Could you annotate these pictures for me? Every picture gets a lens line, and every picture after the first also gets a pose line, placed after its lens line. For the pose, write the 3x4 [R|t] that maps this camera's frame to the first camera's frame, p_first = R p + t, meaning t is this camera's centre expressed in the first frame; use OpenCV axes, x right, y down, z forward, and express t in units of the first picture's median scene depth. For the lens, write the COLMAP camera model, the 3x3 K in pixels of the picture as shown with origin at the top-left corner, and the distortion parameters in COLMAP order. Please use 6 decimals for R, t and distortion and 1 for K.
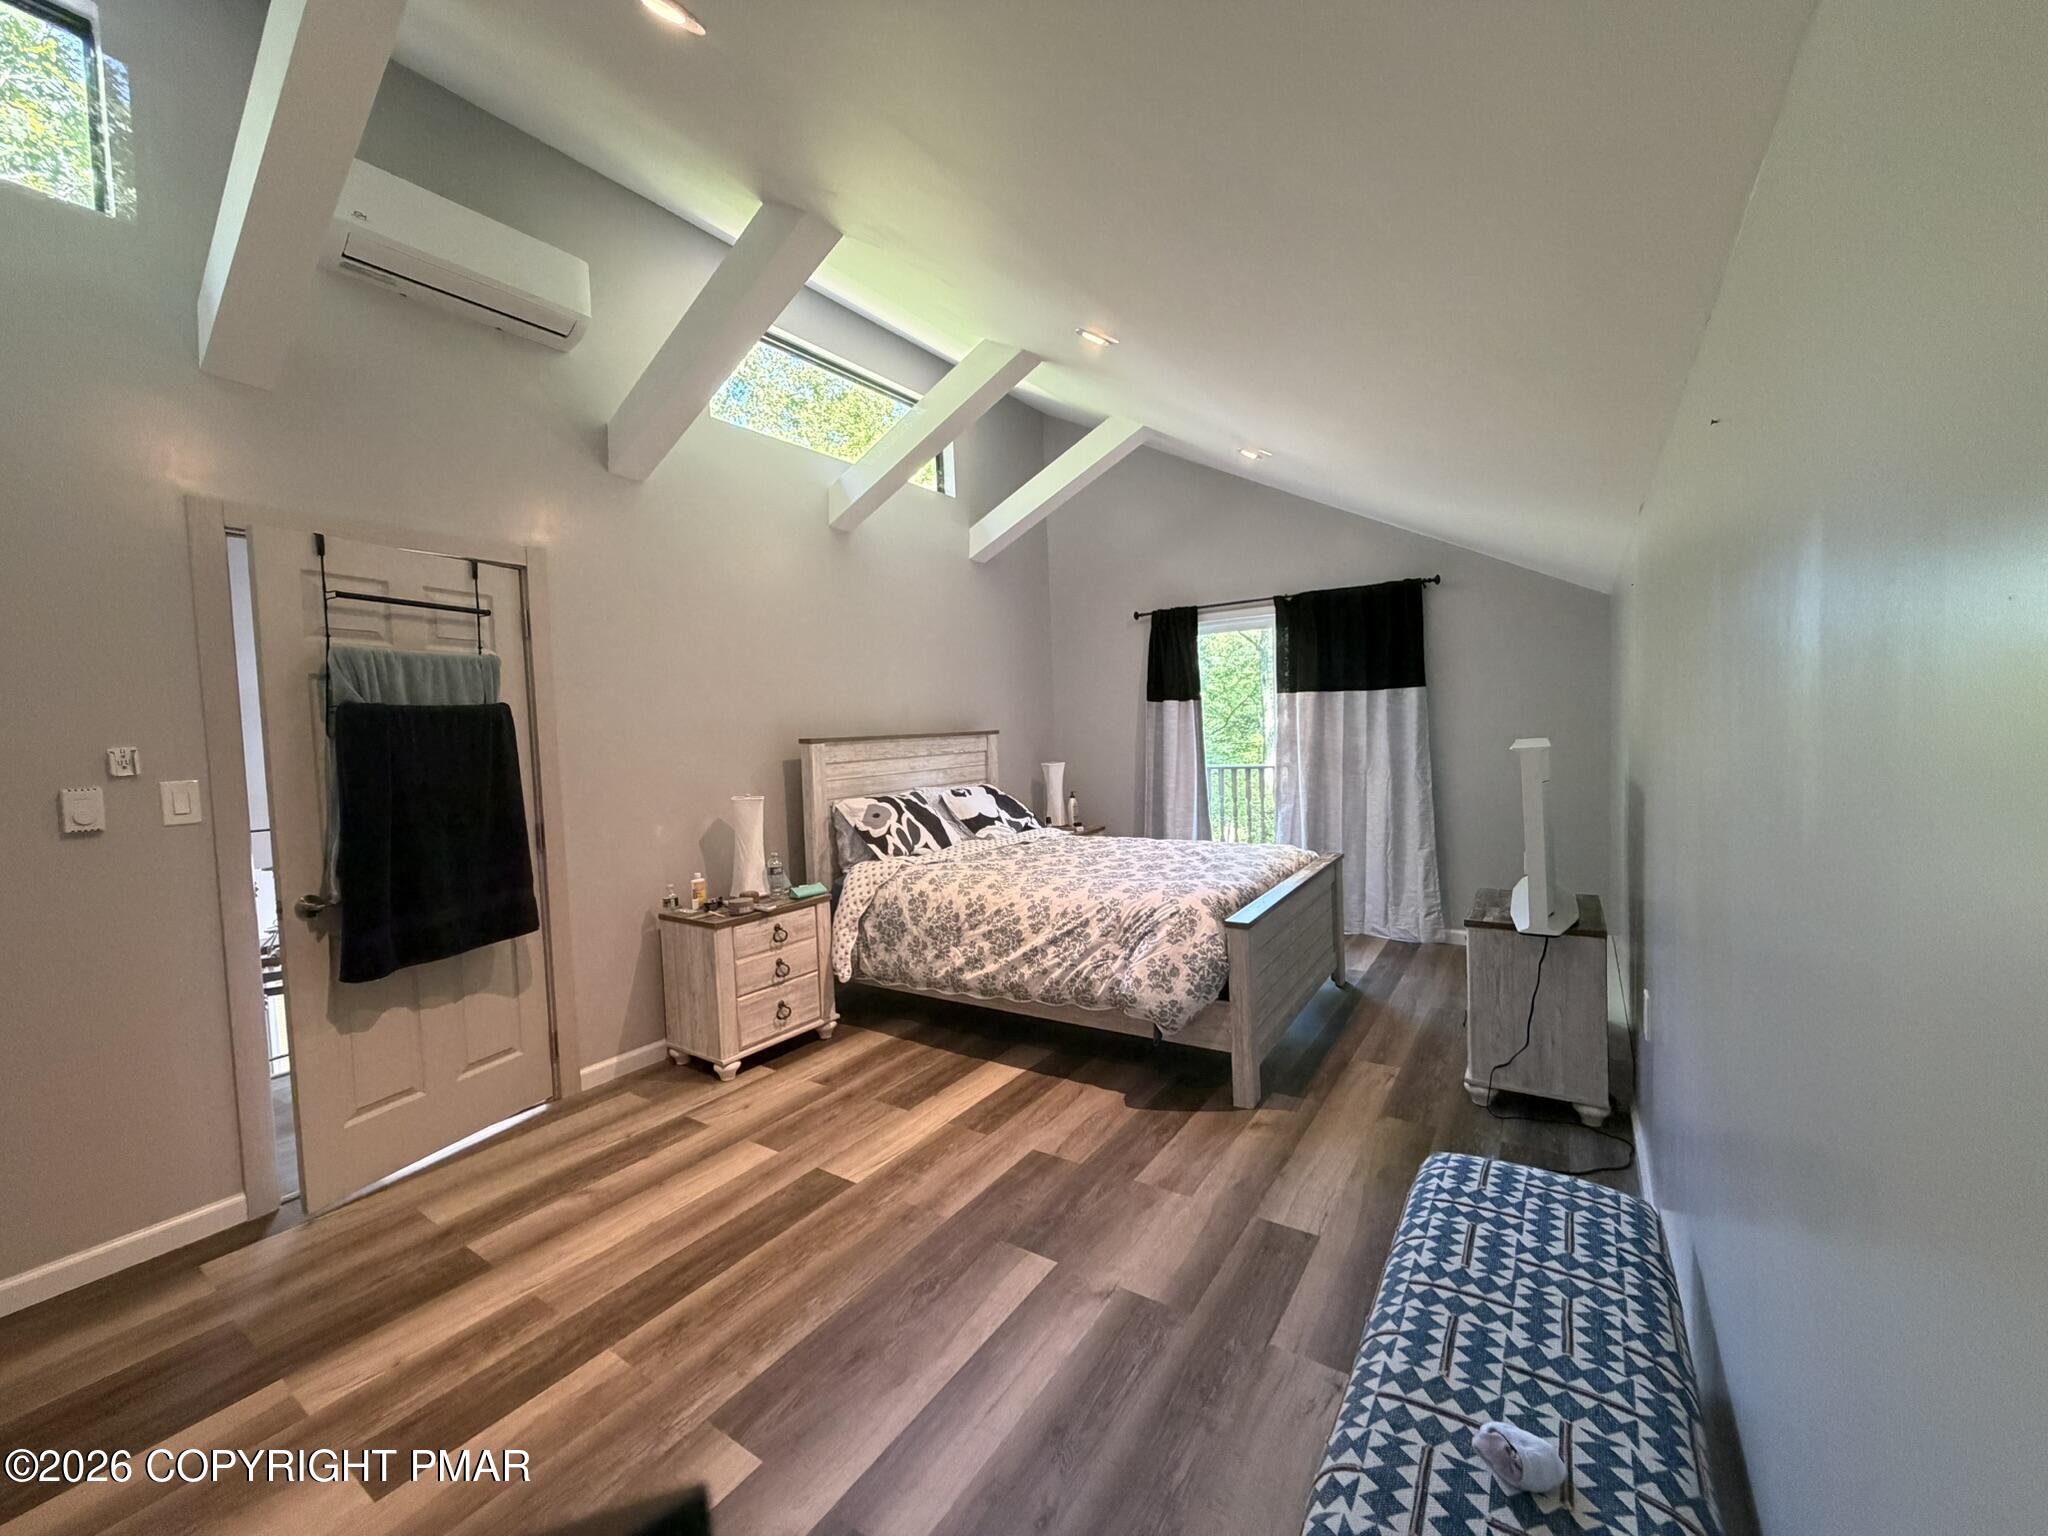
lens RADIAL K [[816.8, 0, 1017.0], [0, 816.8, 764.0], [0, 0, 1]] dist [-0.003367, 0.000715]
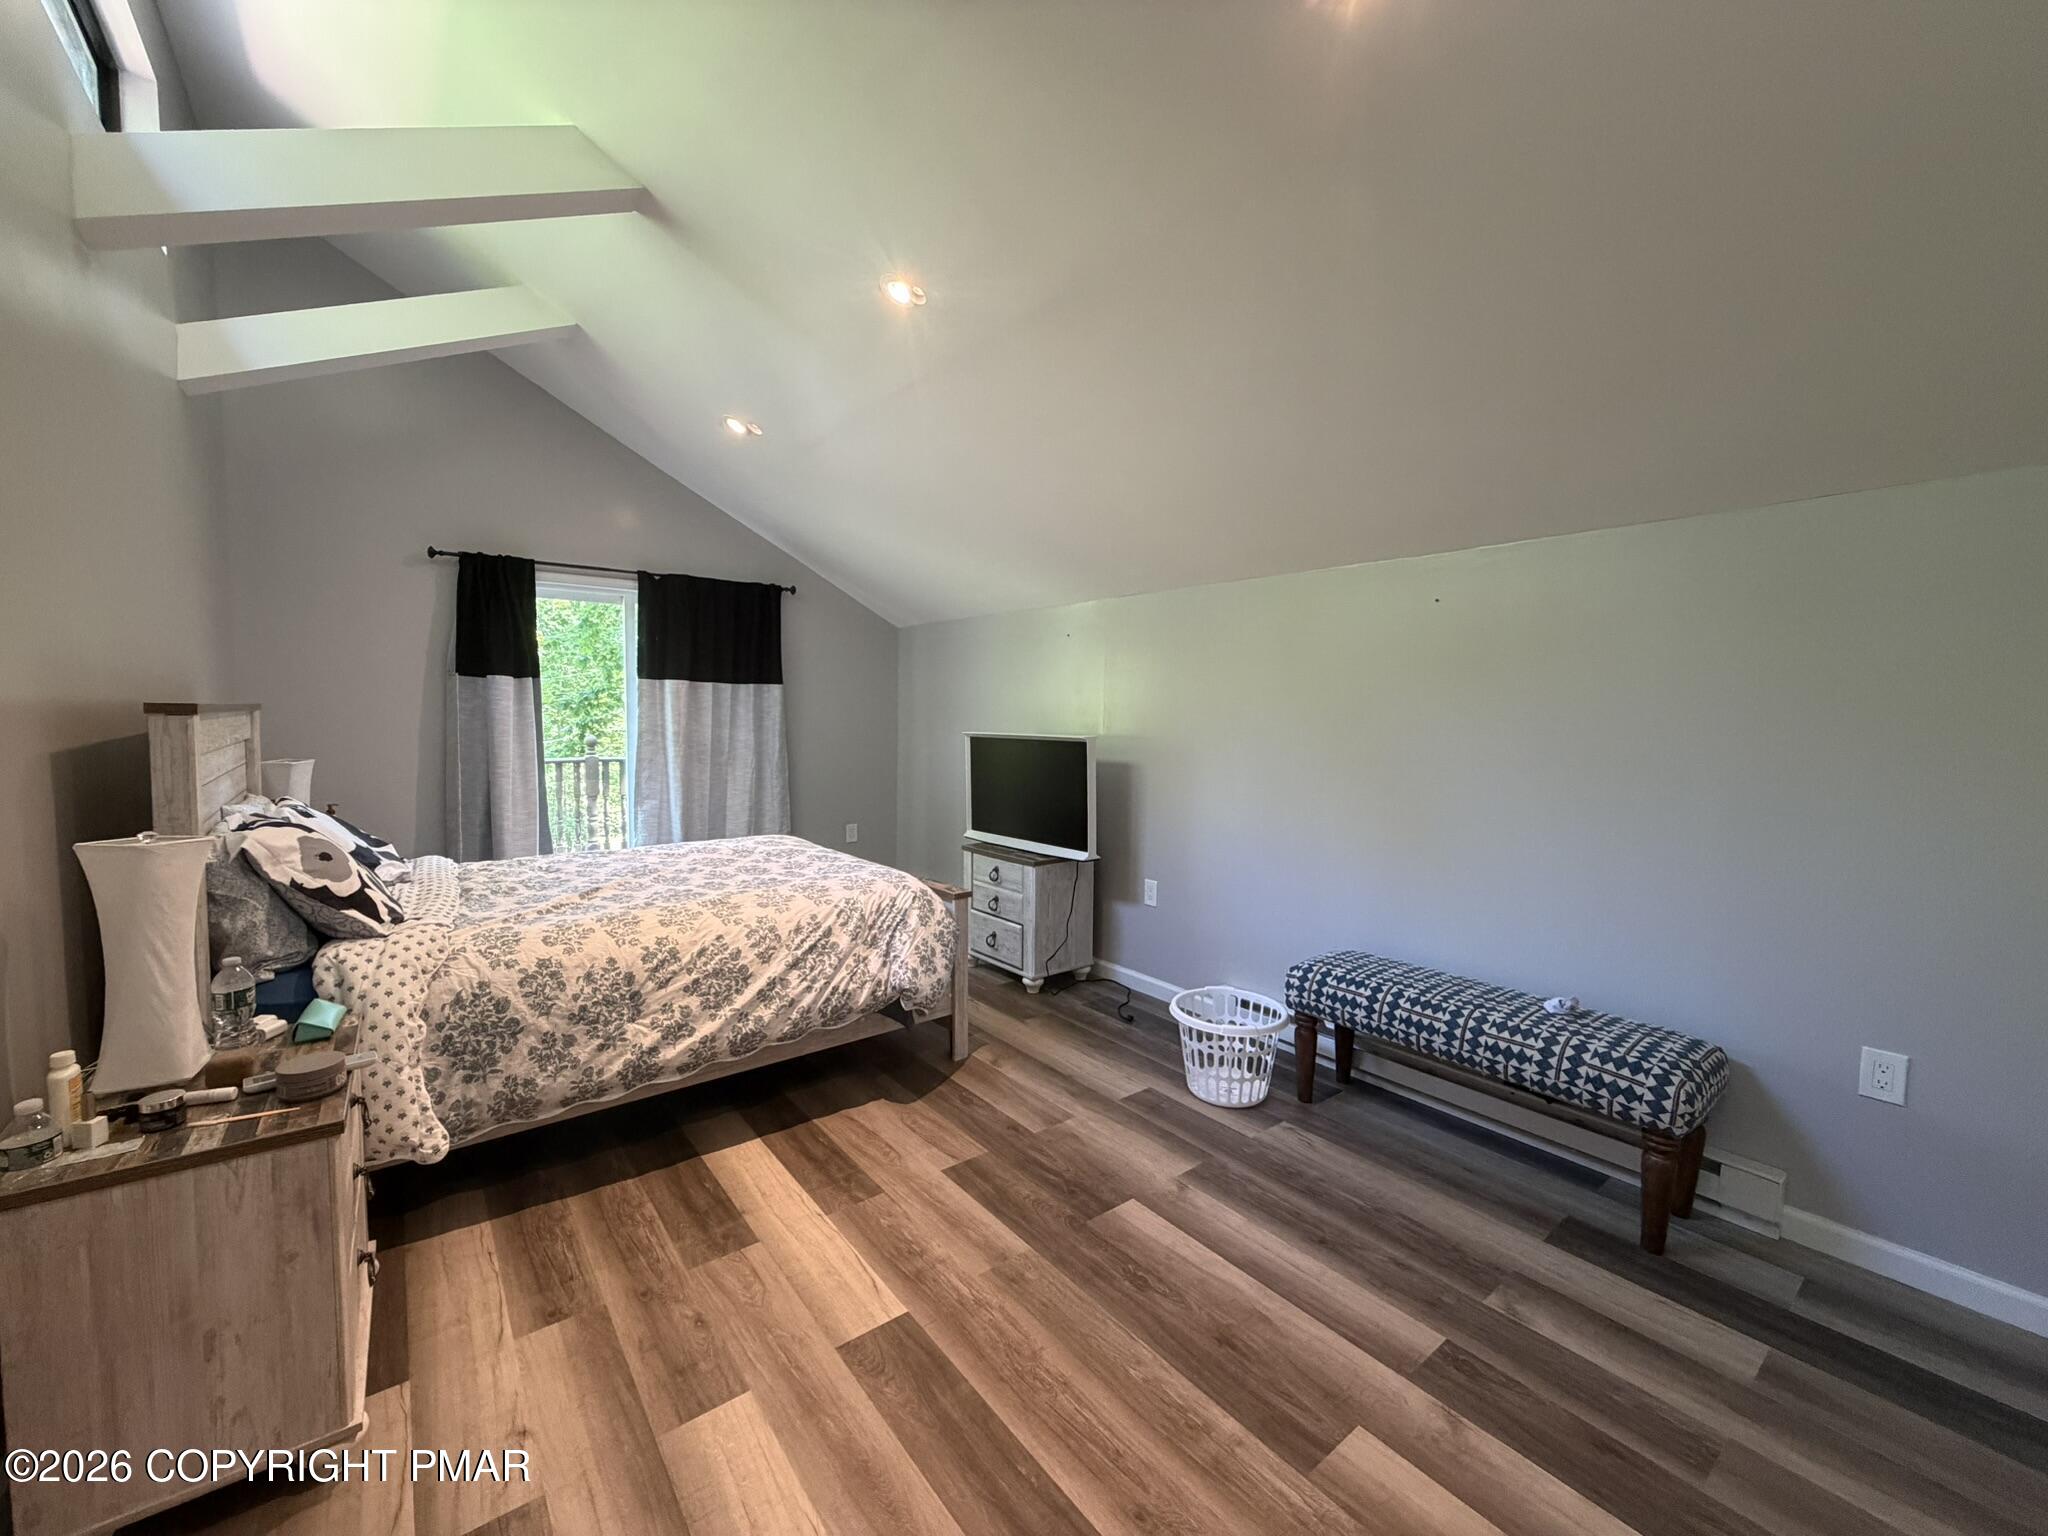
lens RADIAL K [[816.8, 0, 1022.5], [0, 816.8, 763.9], [0, 0, 1]] dist [-0.003367, 0.000715]
pose [[0.310827, -0.019015, 0.950276, -0.623751], [0.019471, 0.999717, 0.013636, 0.005710], [-0.950267, 0.014265, 0.311109, 0.481637]]
